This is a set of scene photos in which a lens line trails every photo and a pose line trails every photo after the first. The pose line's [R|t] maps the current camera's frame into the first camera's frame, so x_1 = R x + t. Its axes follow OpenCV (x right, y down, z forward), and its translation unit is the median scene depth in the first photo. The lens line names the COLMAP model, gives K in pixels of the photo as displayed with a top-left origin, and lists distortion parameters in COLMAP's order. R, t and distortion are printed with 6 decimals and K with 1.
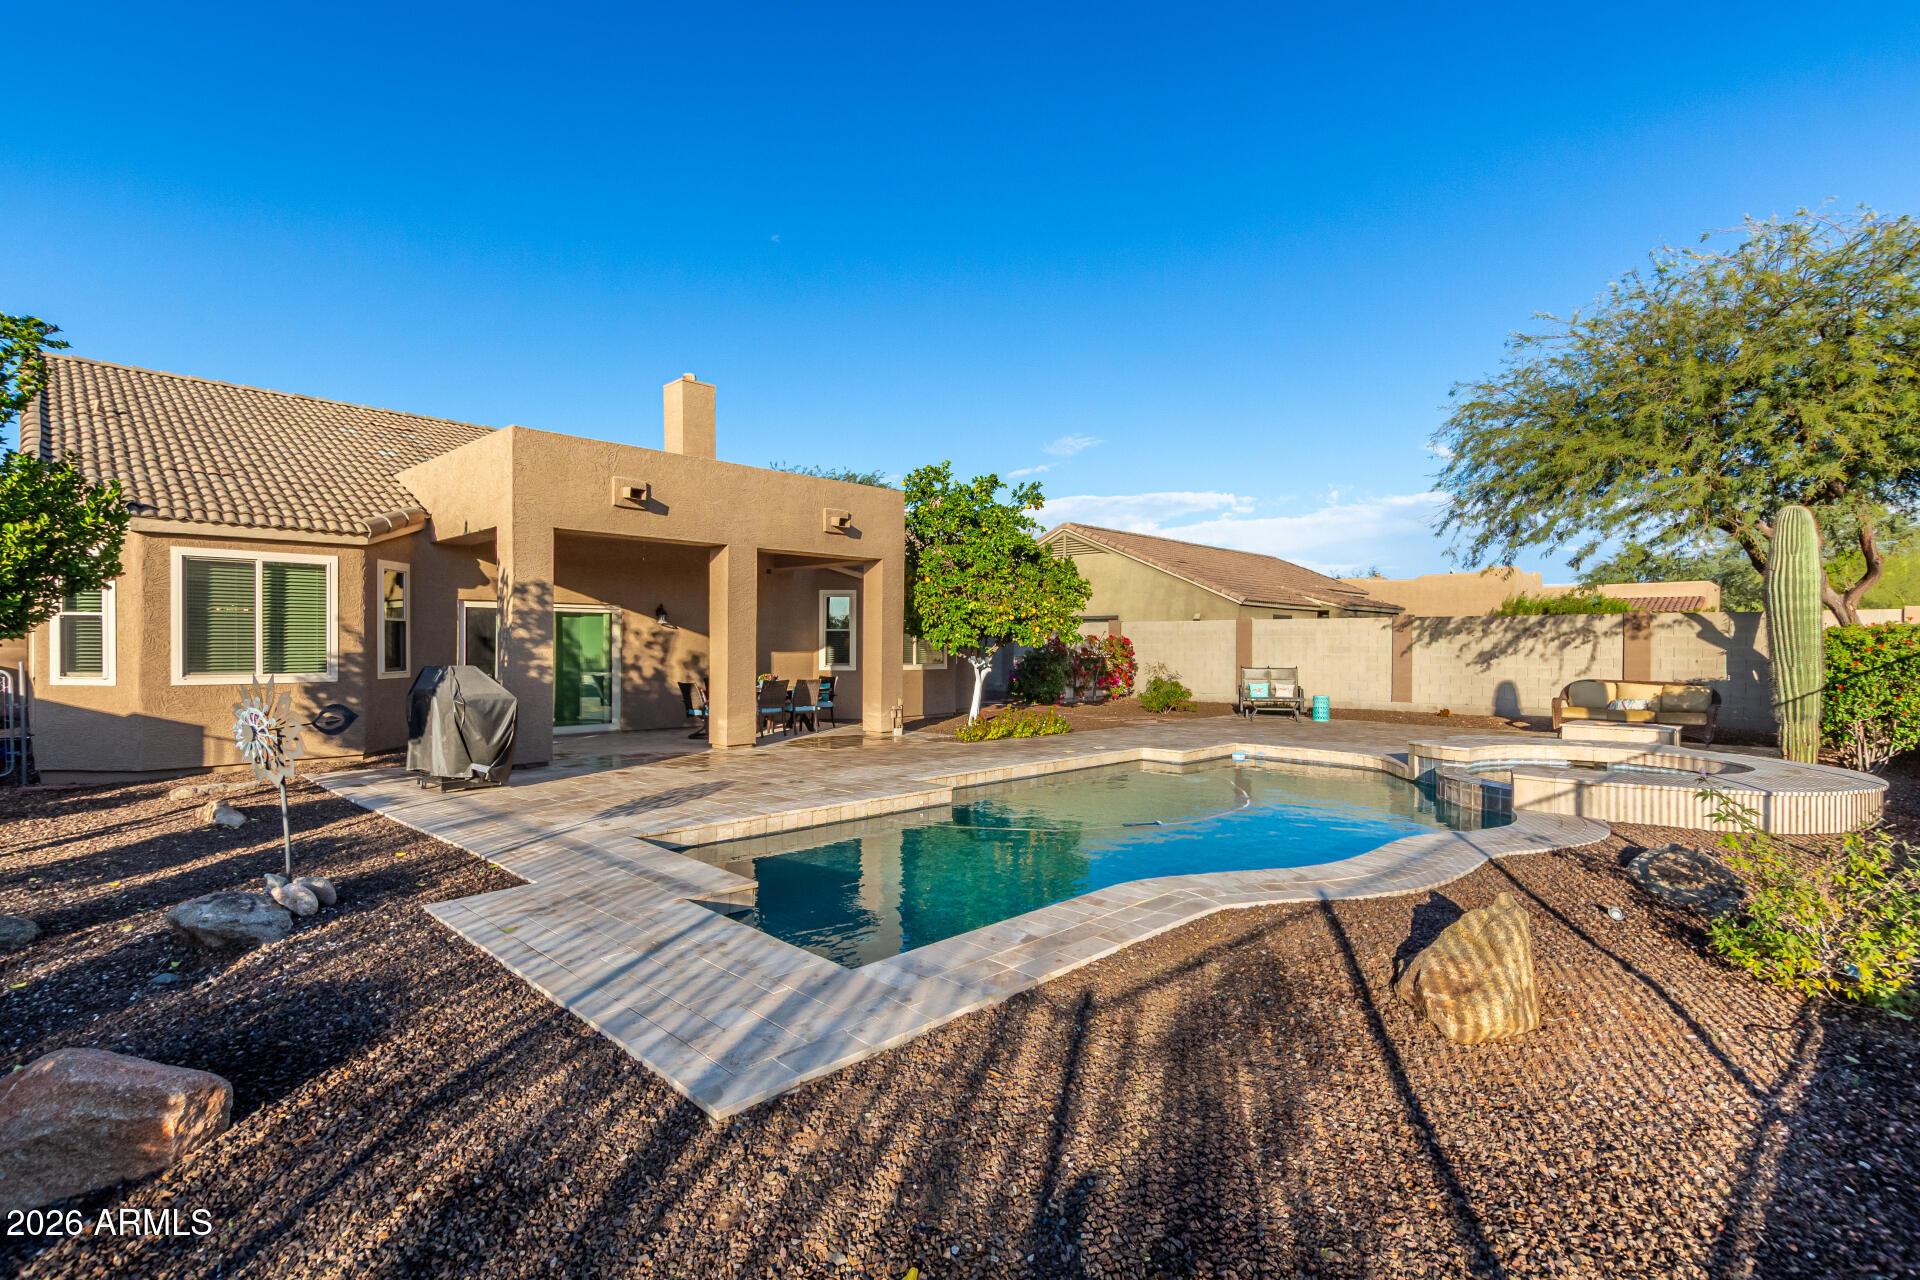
lens RADIAL K [[911.1, 0, 952.0], [0, 911.1, 646.6], [0, 0, 1]] dist [0.003157, 0.000293]
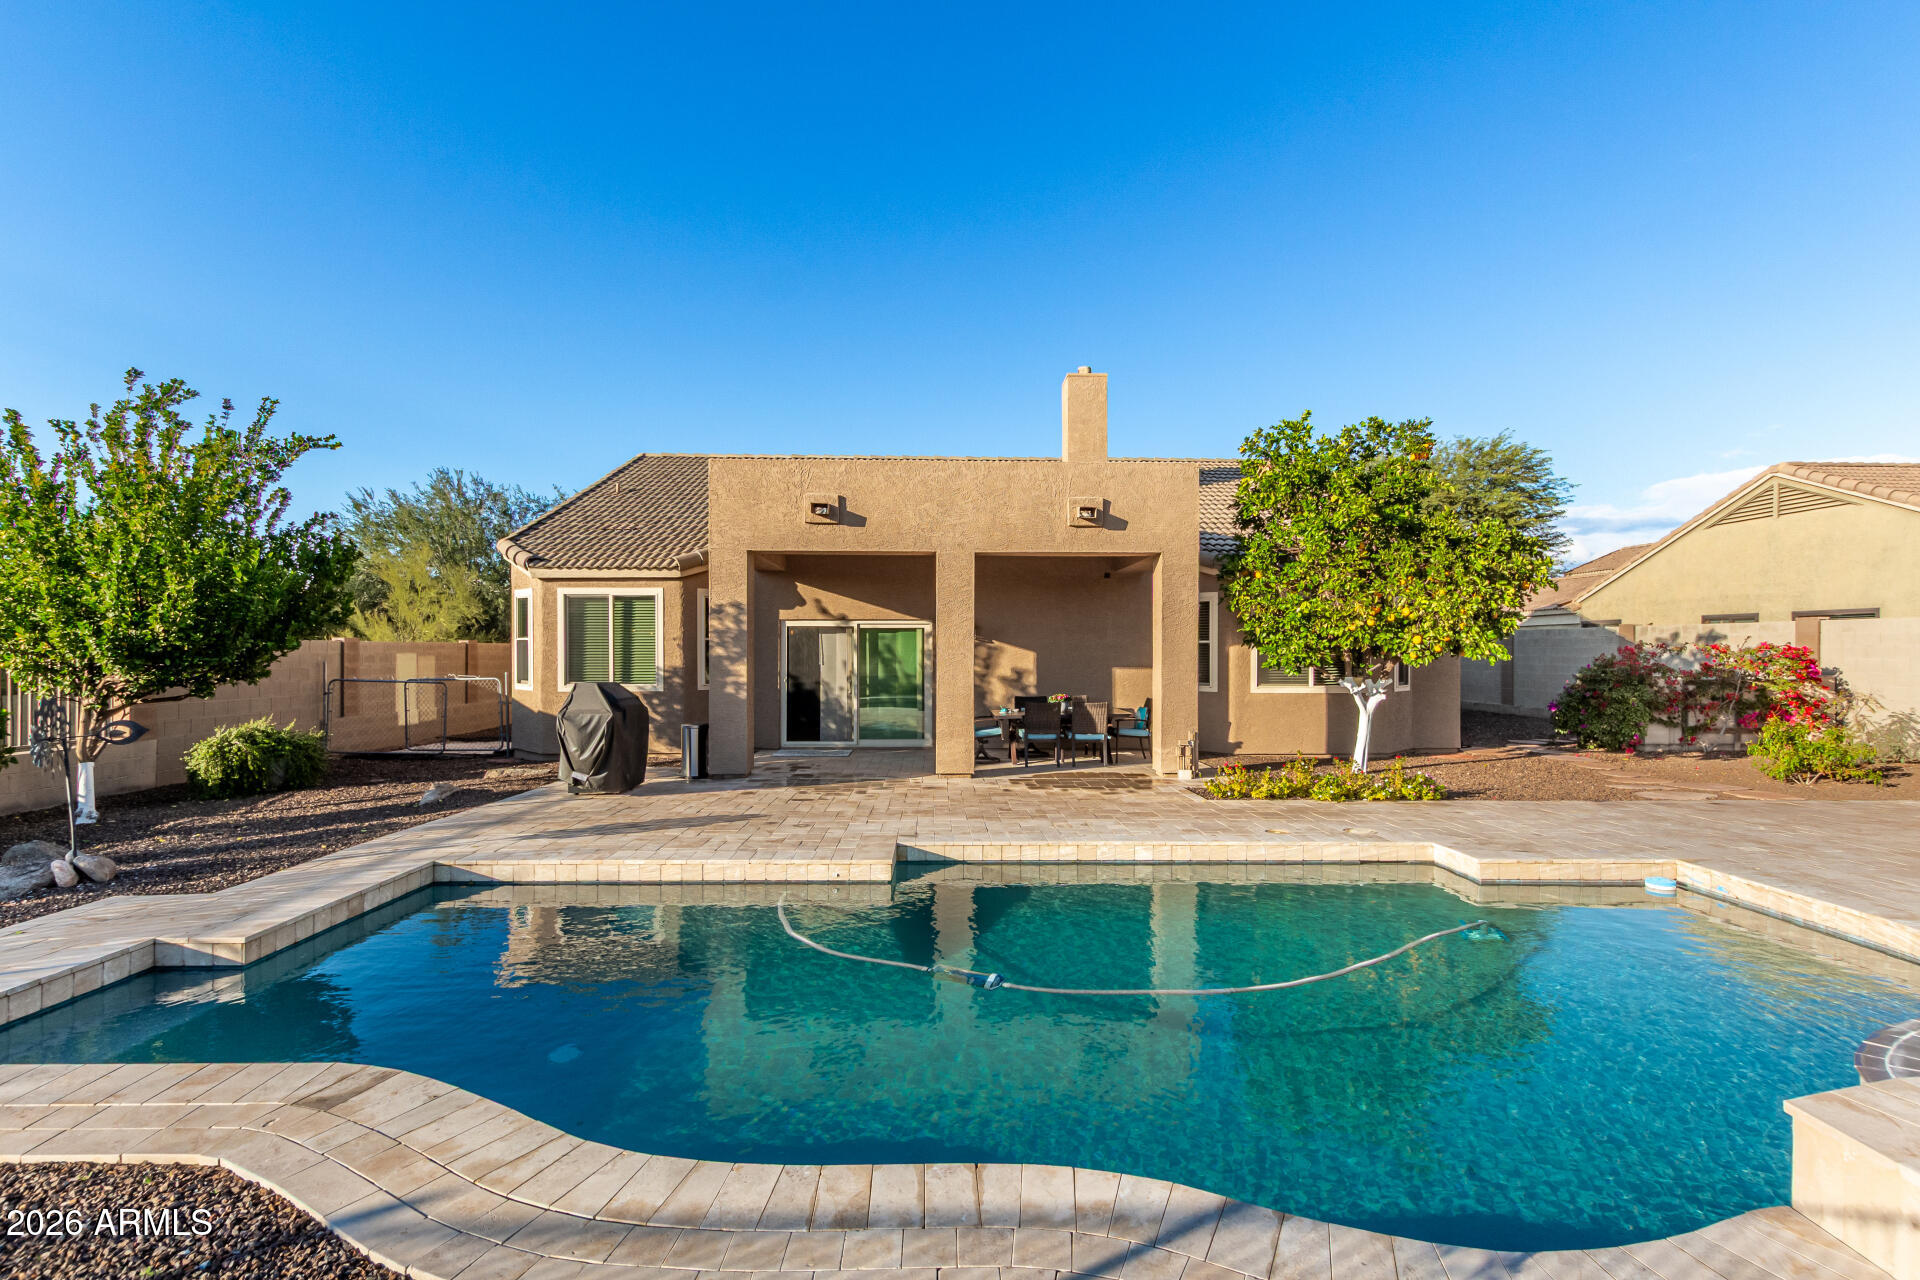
lens RADIAL K [[911.1, 0, 960.1], [0, 911.1, 641.3], [0, 0, 1]] dist [0.003157, 0.000293]
pose [[0.712772, -0.010220, -0.701321, 0.434003], [0.000302, 0.999898, -0.014264, -0.010318], [0.701396, 0.009955, 0.712703, 0.397856]]
